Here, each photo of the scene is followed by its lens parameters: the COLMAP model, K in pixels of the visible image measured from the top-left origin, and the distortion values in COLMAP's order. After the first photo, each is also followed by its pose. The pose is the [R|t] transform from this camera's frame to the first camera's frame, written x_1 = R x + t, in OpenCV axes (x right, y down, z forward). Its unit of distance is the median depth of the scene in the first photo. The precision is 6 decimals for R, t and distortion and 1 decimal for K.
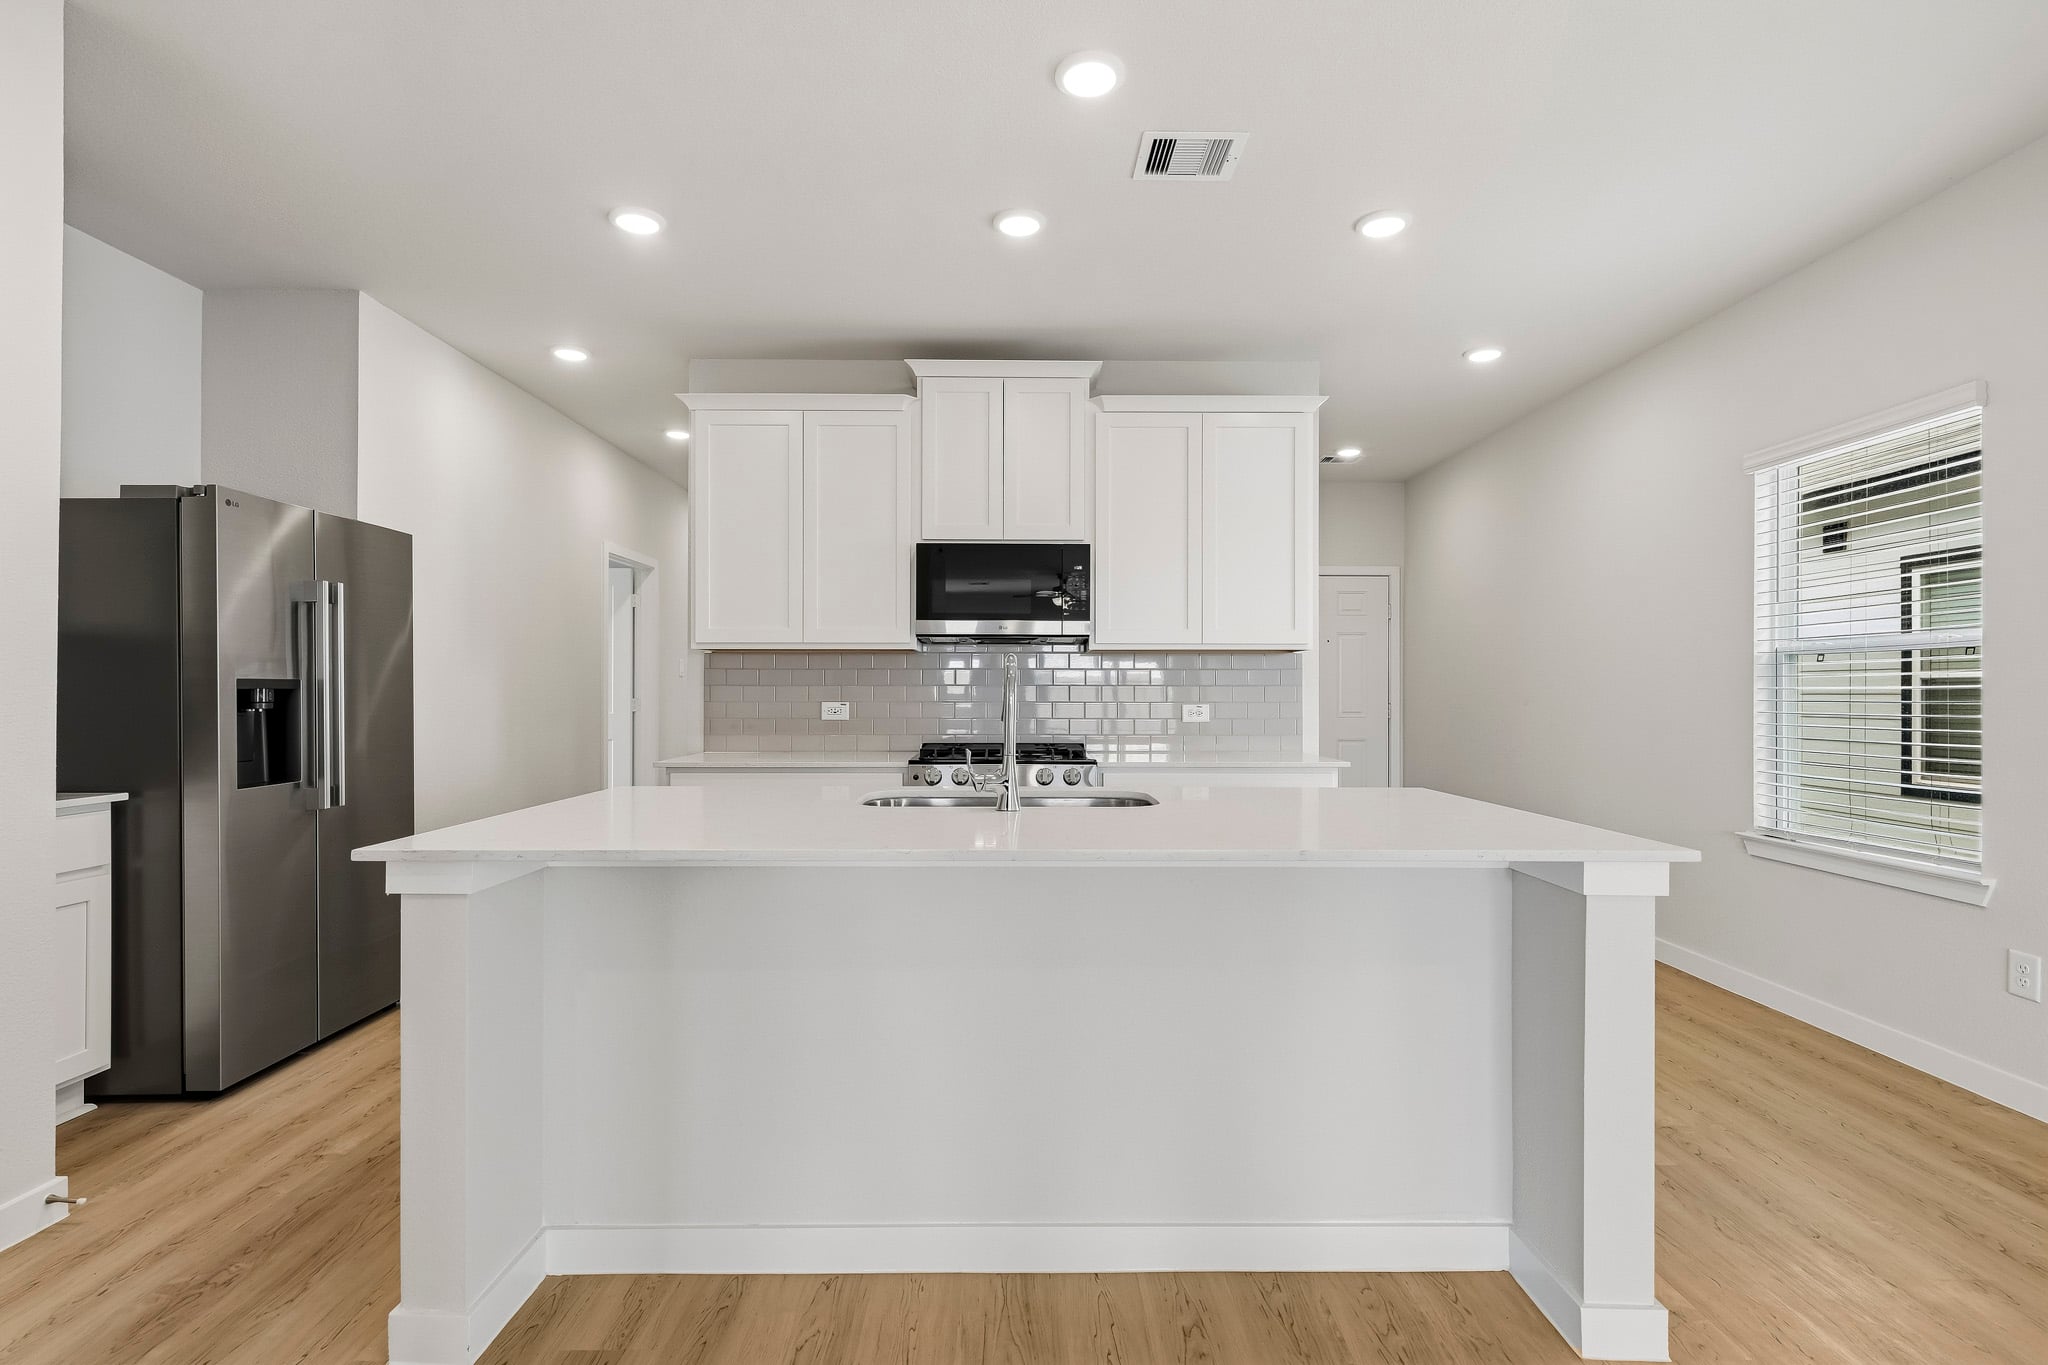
lens RADIAL K [[954.1, 0, 1019.5], [0, 954.1, 682.5], [0, 0, 1]] dist [0.002156, 0.000164]
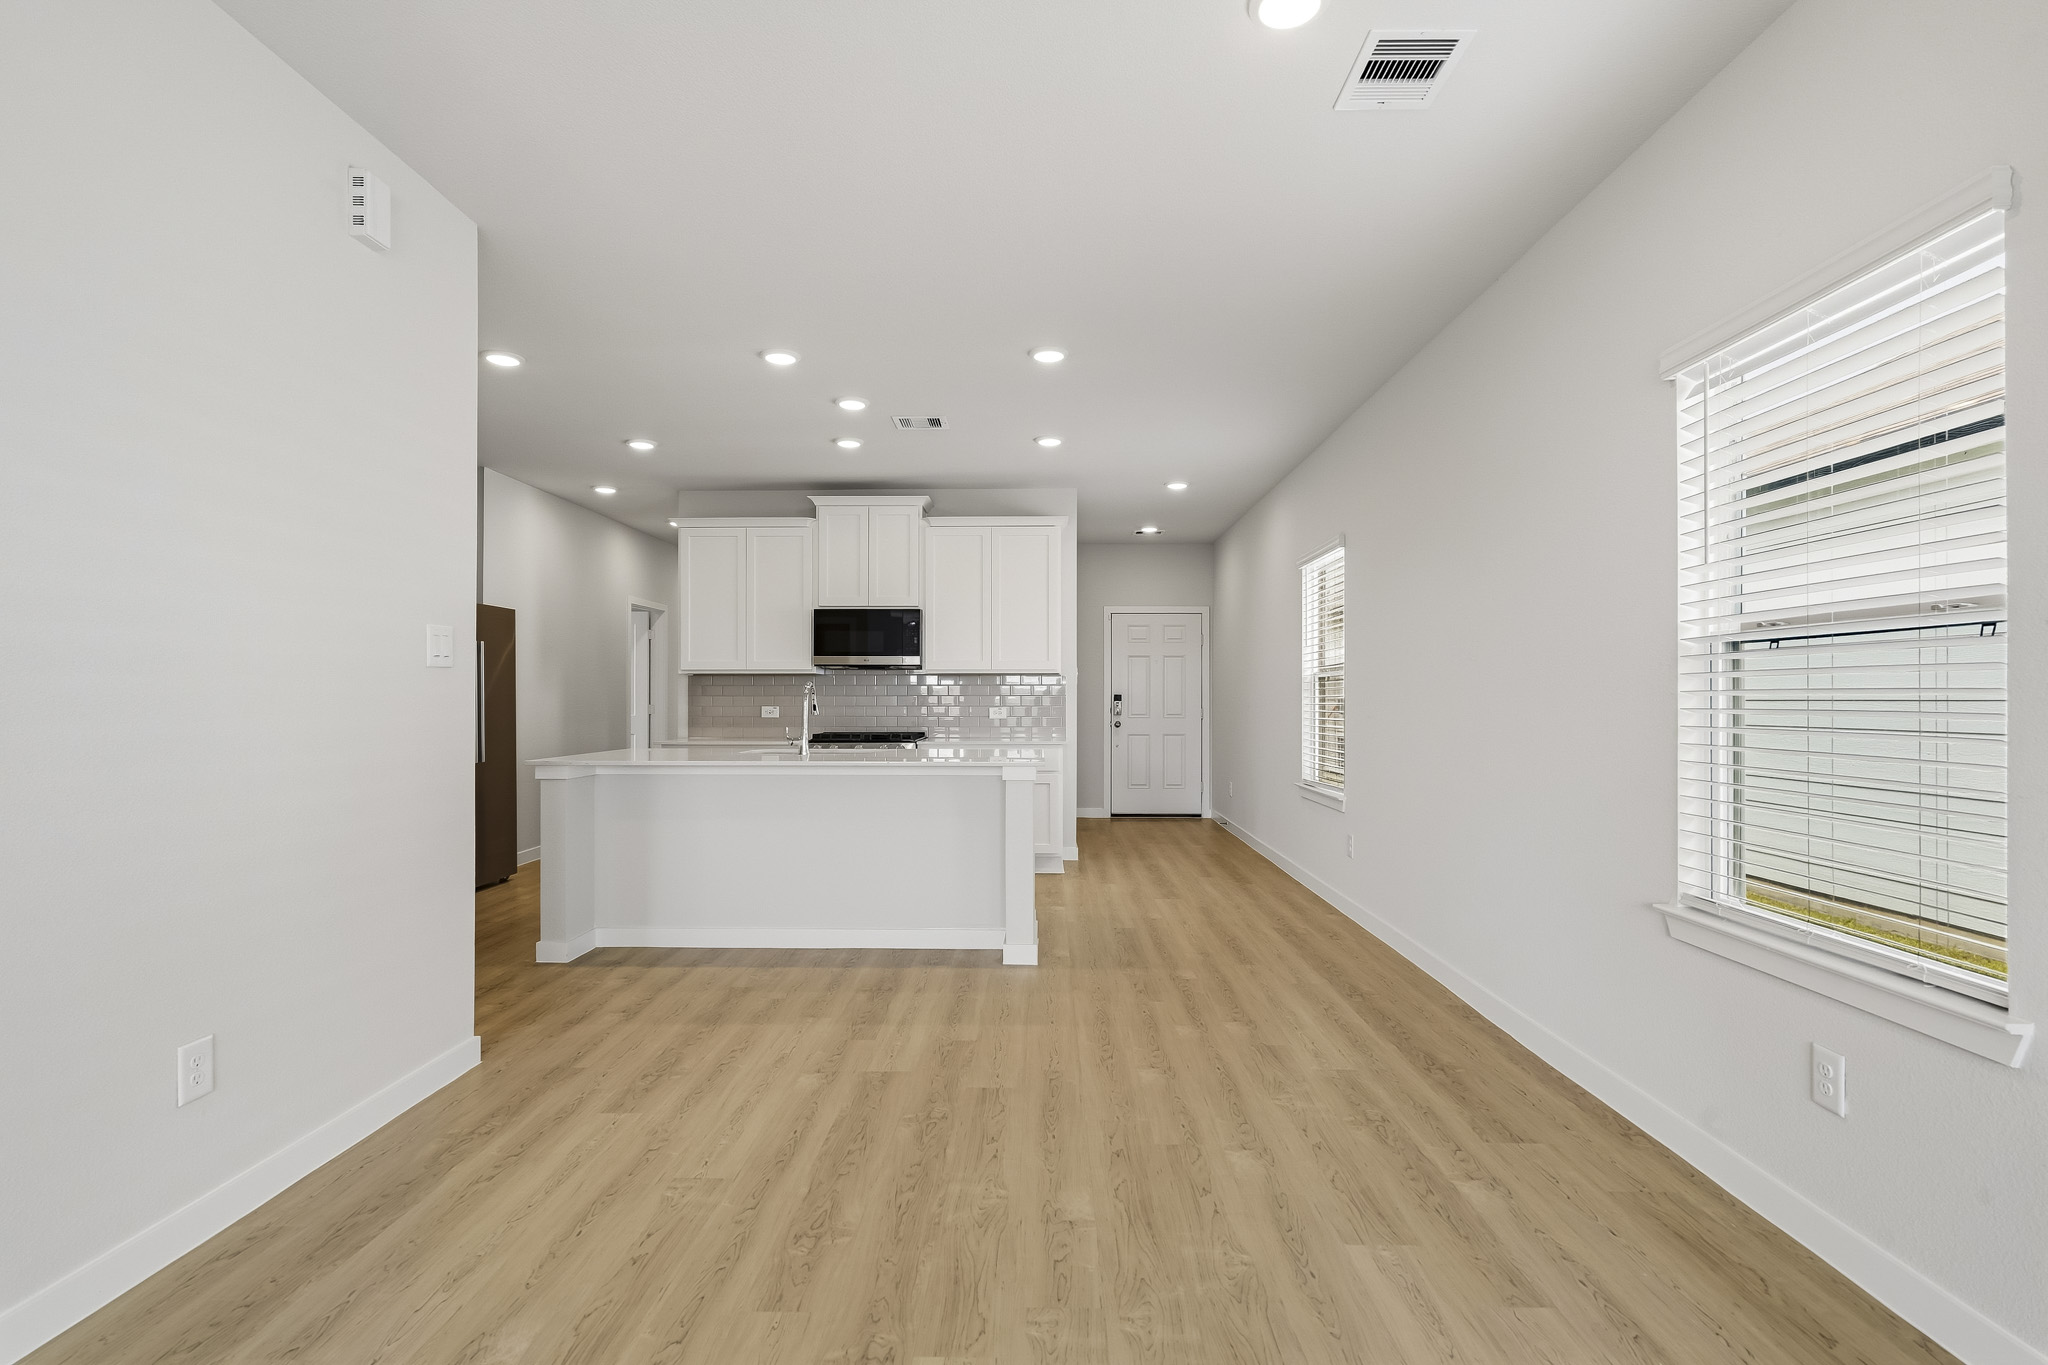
lens RADIAL K [[954.1, 0, 1018.1], [0, 954.1, 688.1], [0, 0, 1]] dist [0.002156, 0.000164]
pose [[0.999537, -0.001140, -0.030404, 0.284806], [0.001079, 0.999997, -0.002010, -0.006021], [0.030406, 0.001976, 0.999536, -0.611148]]
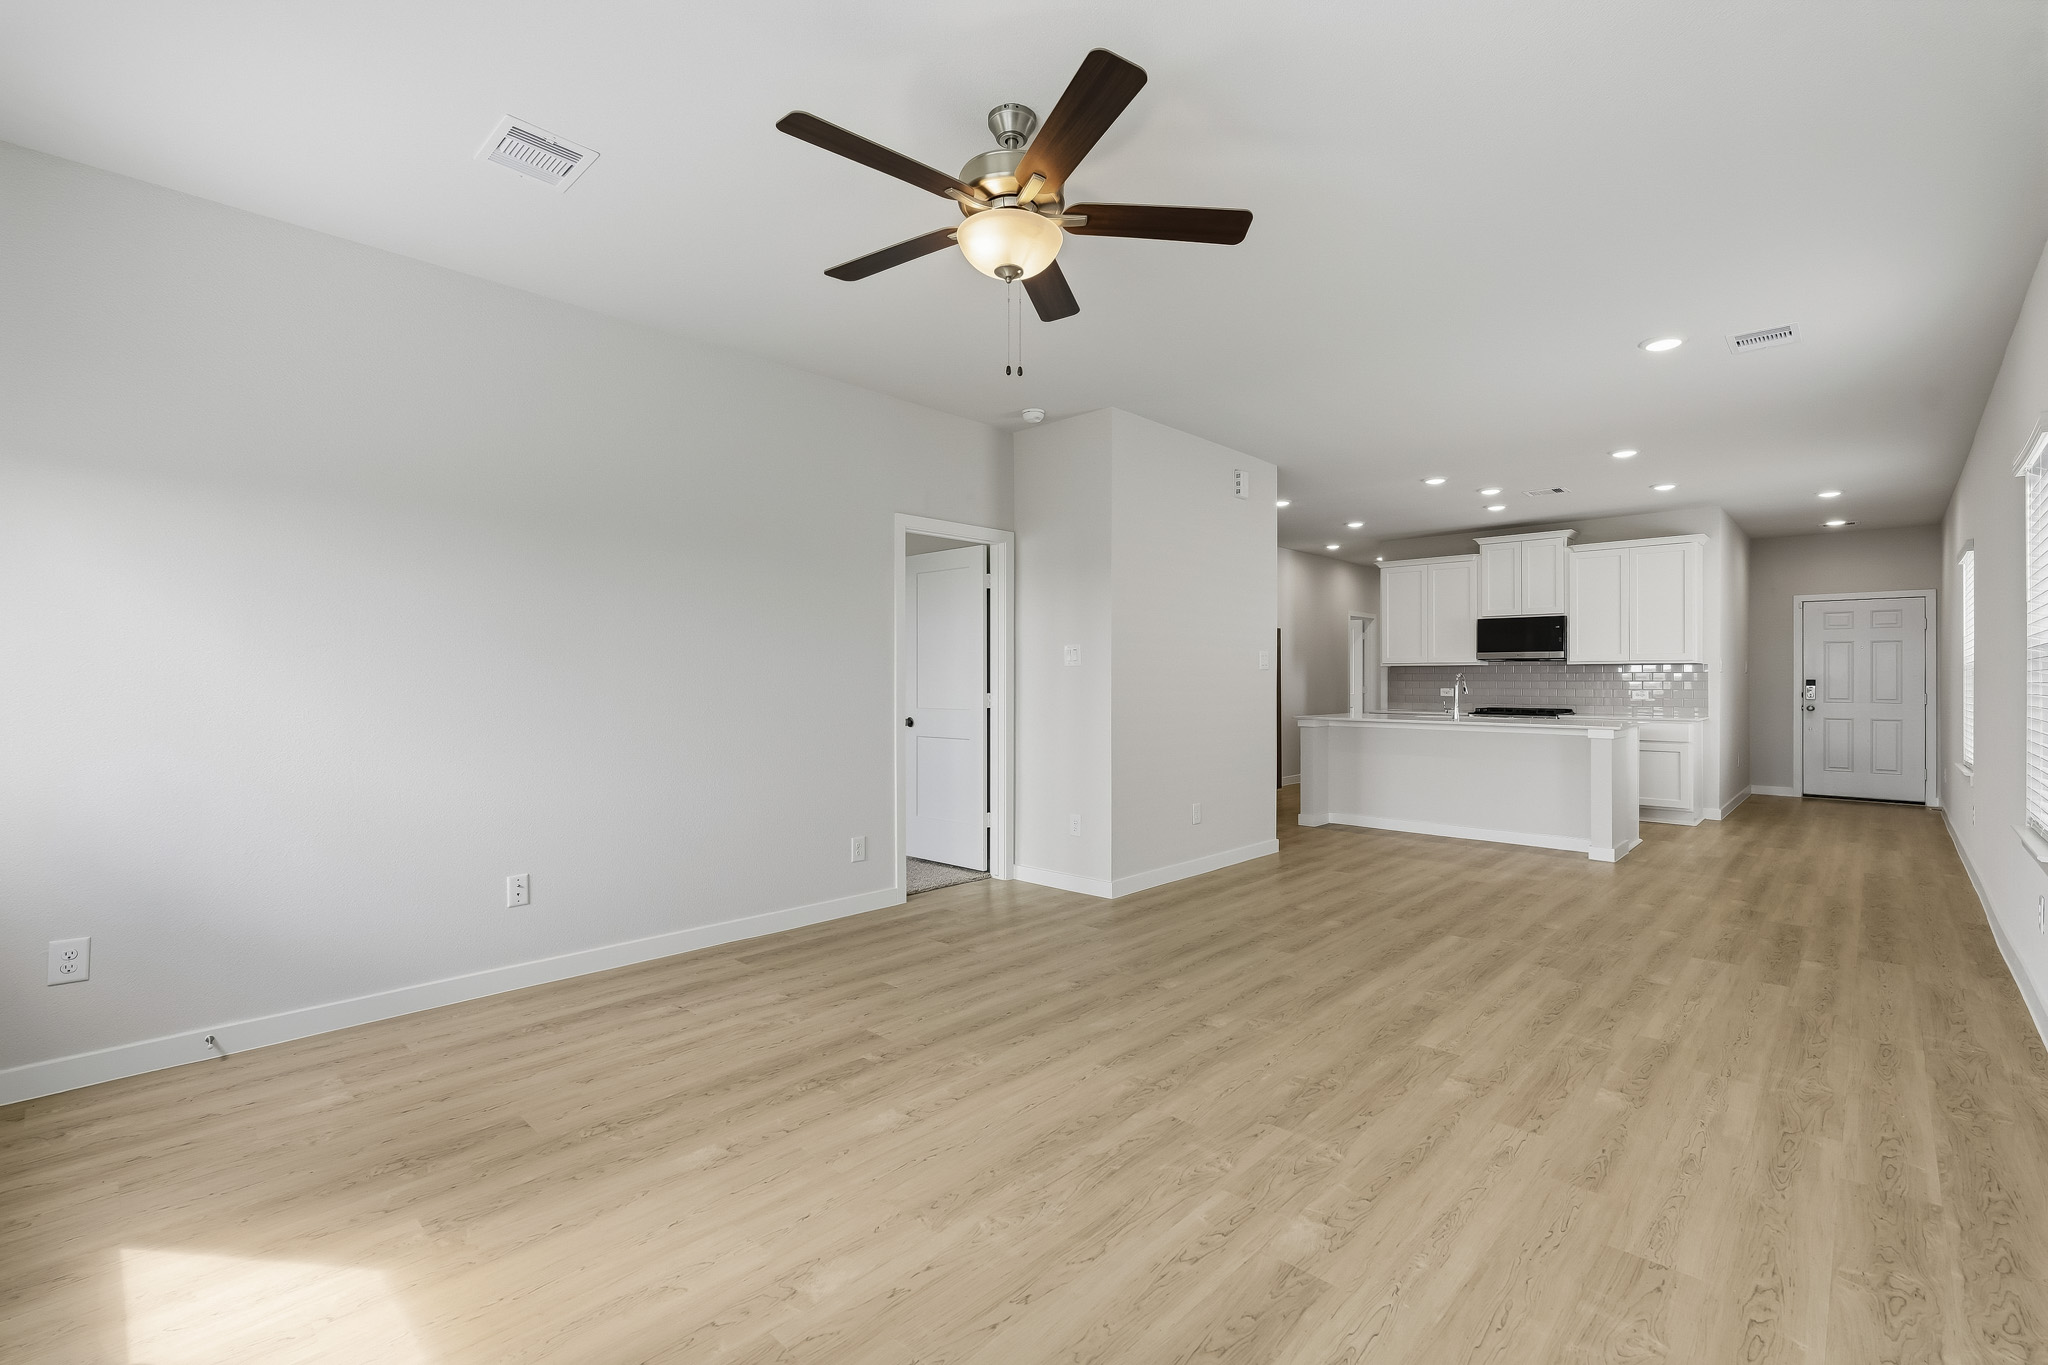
lens RADIAL K [[954.1, 0, 1004.2], [0, 954.1, 678.0], [0, 0, 1]] dist [0.002156, 0.000164]
pose [[0.718429, 0.000092, -0.695601, 0.654923], [0.004477, 0.999979, 0.004756, -0.019277], [0.695586, -0.006531, 0.718413, -1.410518]]
